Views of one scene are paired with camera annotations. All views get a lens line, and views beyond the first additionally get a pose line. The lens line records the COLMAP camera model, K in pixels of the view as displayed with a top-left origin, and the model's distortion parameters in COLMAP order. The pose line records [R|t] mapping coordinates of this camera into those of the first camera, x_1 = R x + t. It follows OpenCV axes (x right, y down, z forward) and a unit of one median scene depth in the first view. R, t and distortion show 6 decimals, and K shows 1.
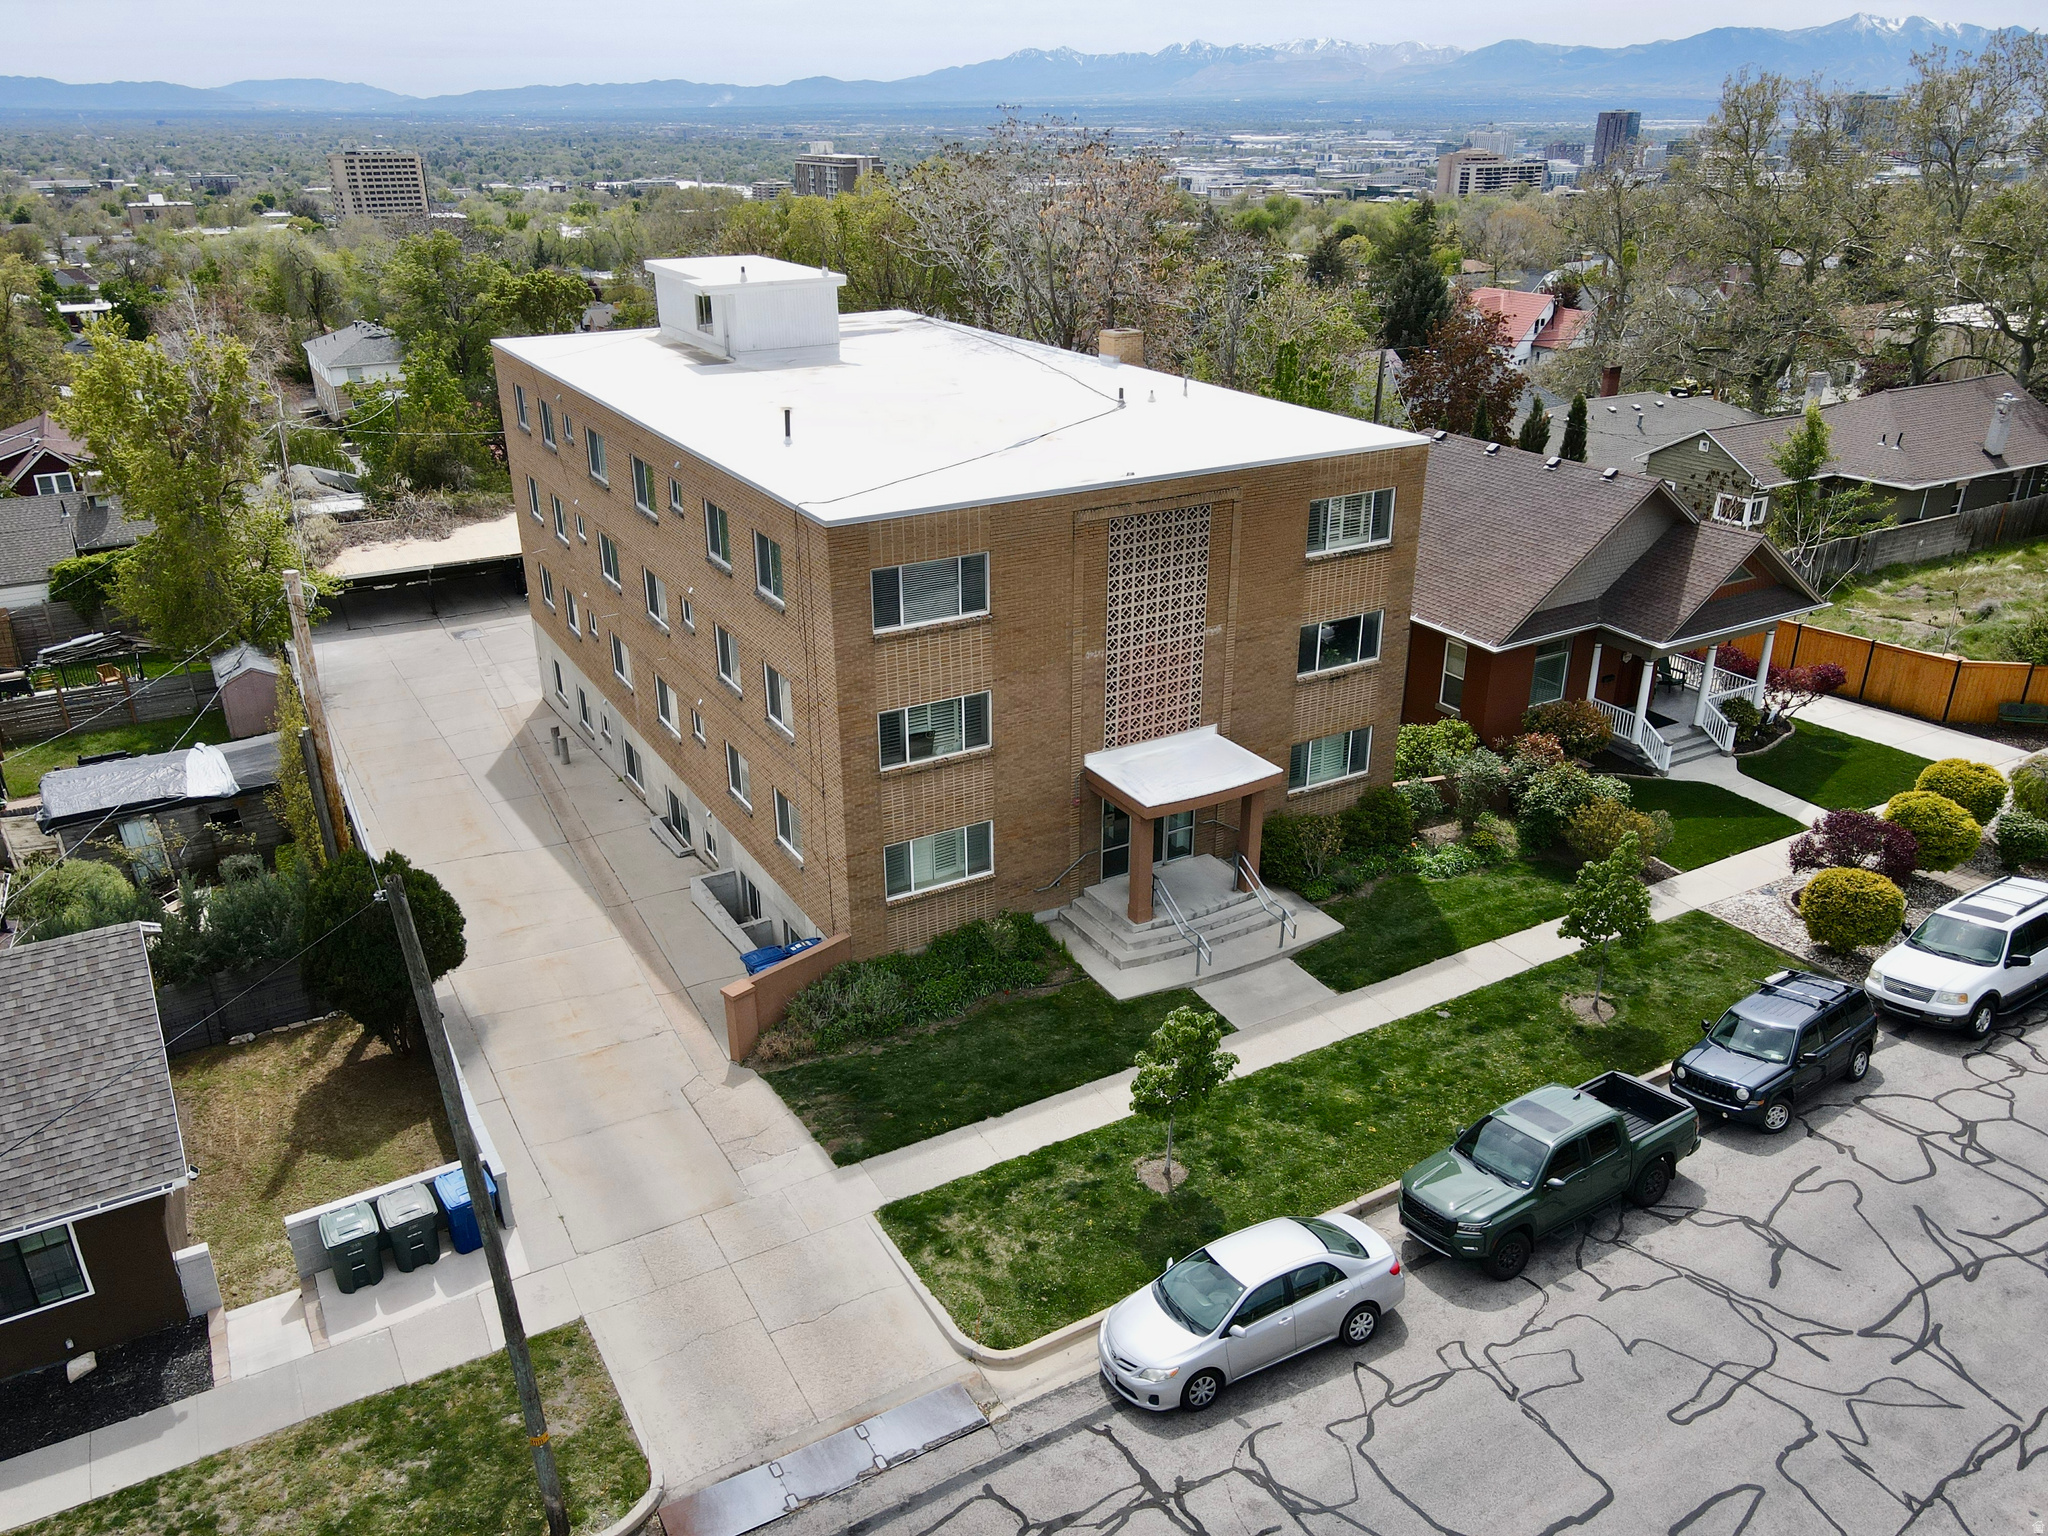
lens RADIAL K [[1505.8, 0, 1024.0], [0, 1505.8, 768.0], [0, 0, 1]] dist [0.007359, 0.012416]
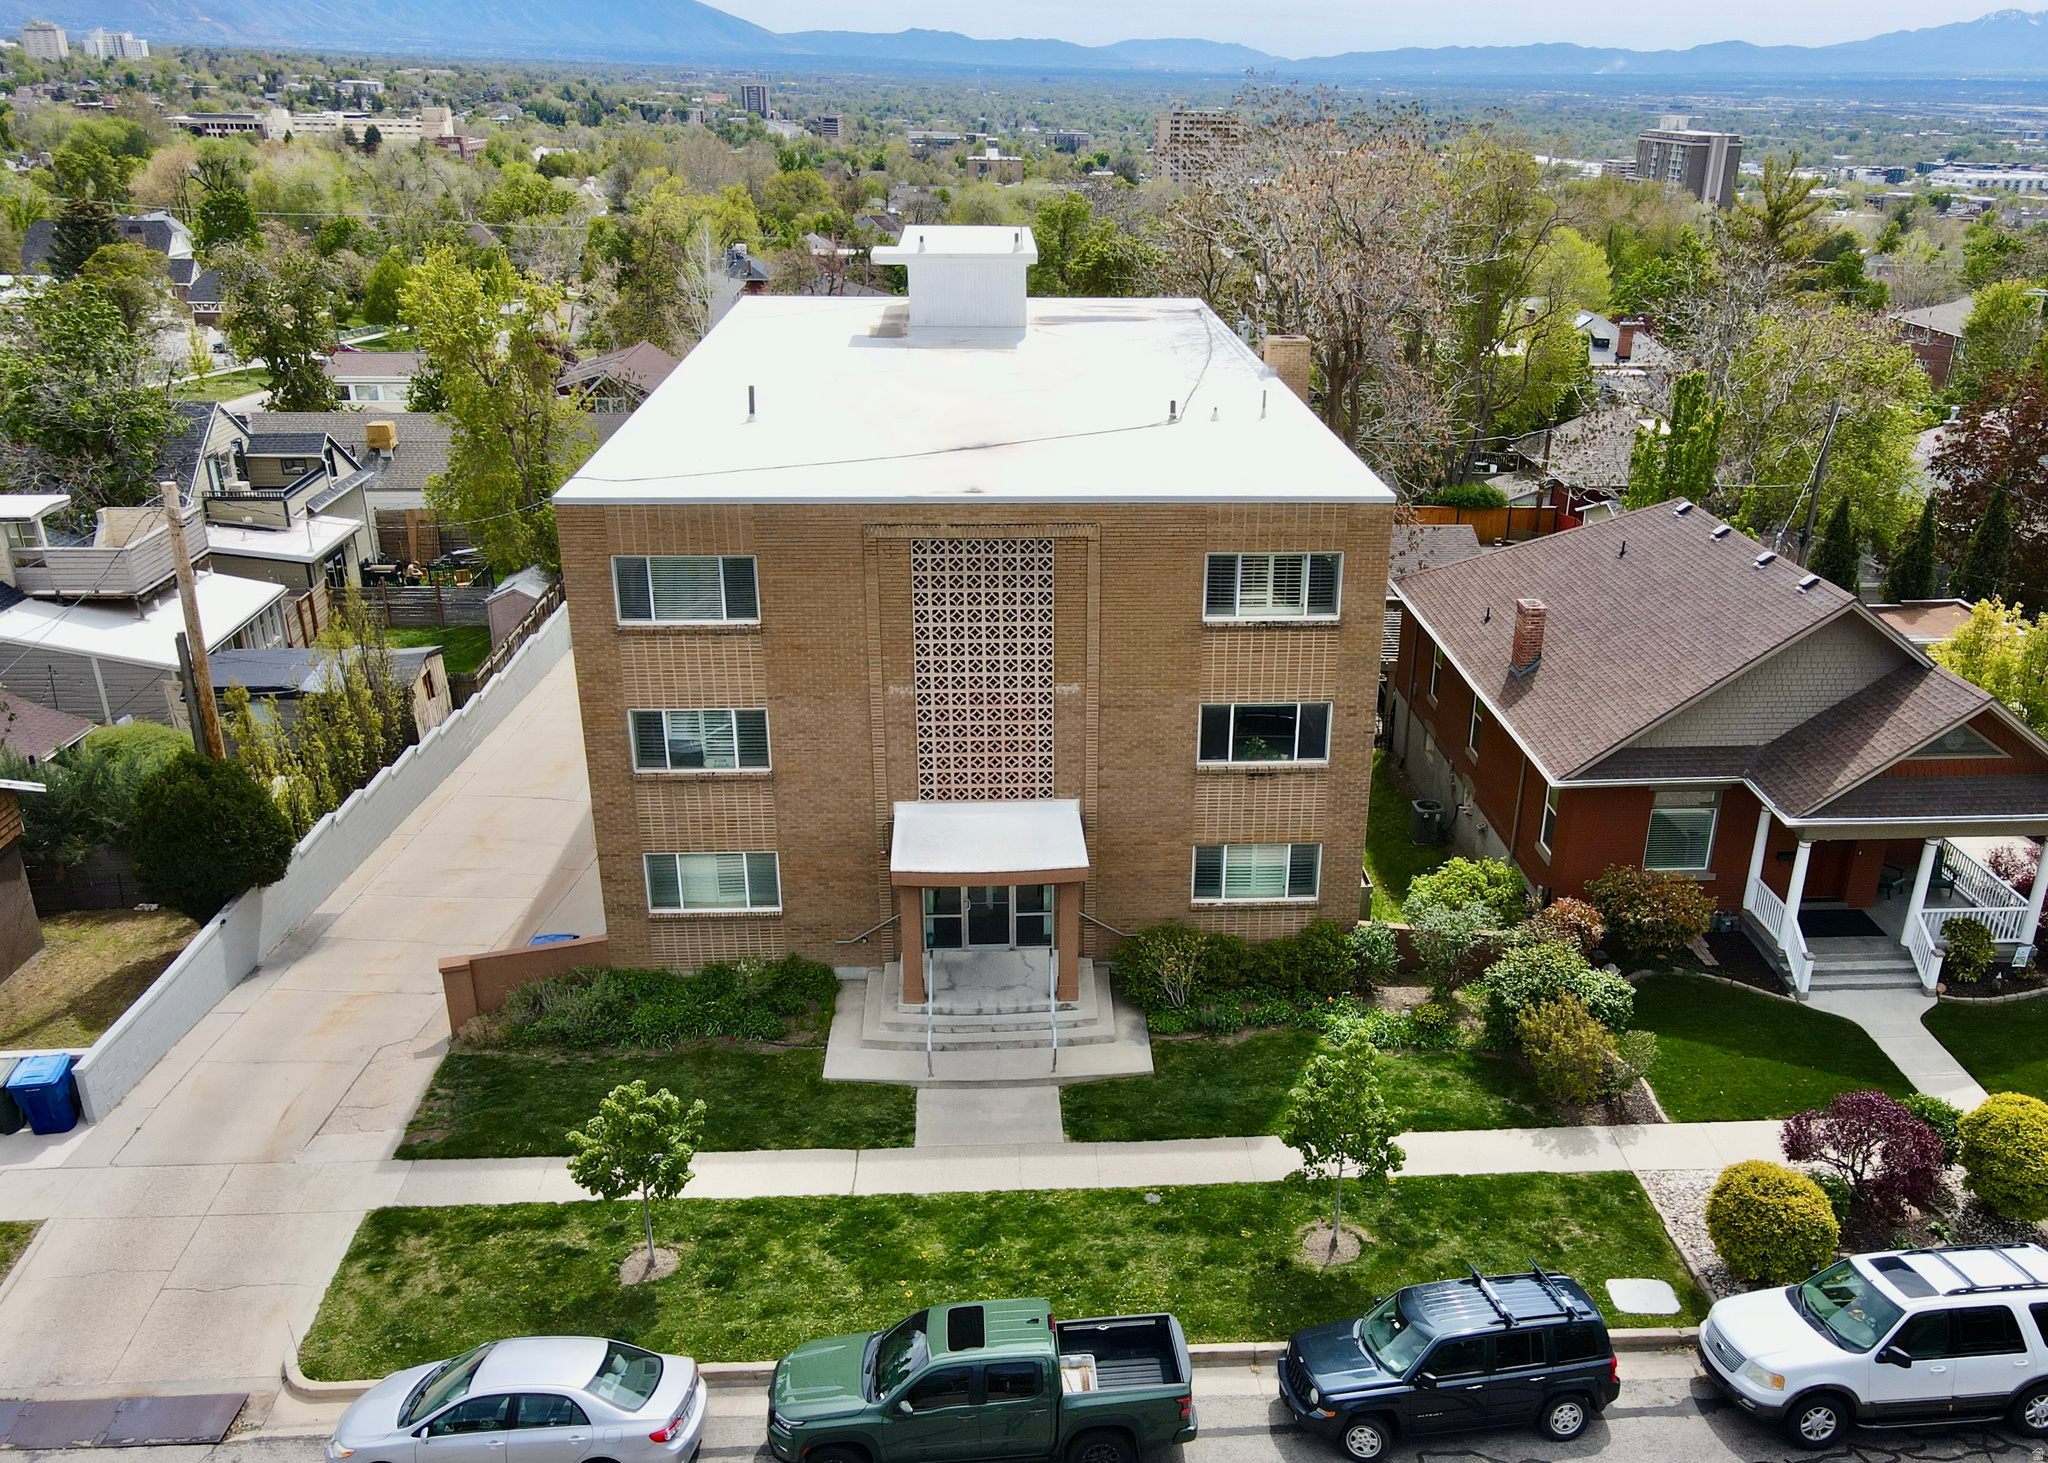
lens RADIAL K [[1666.2, 0, 1025.7], [0, 1666.2, 786.5], [0, 0, 1]] dist [0.011788, -0.004976]
pose [[0.900167, 0.189106, -0.392351, 0.496805], [-0.191901, 0.980876, 0.032488, -0.064942], [0.390991, 0.046047, 0.919242, 0.135096]]
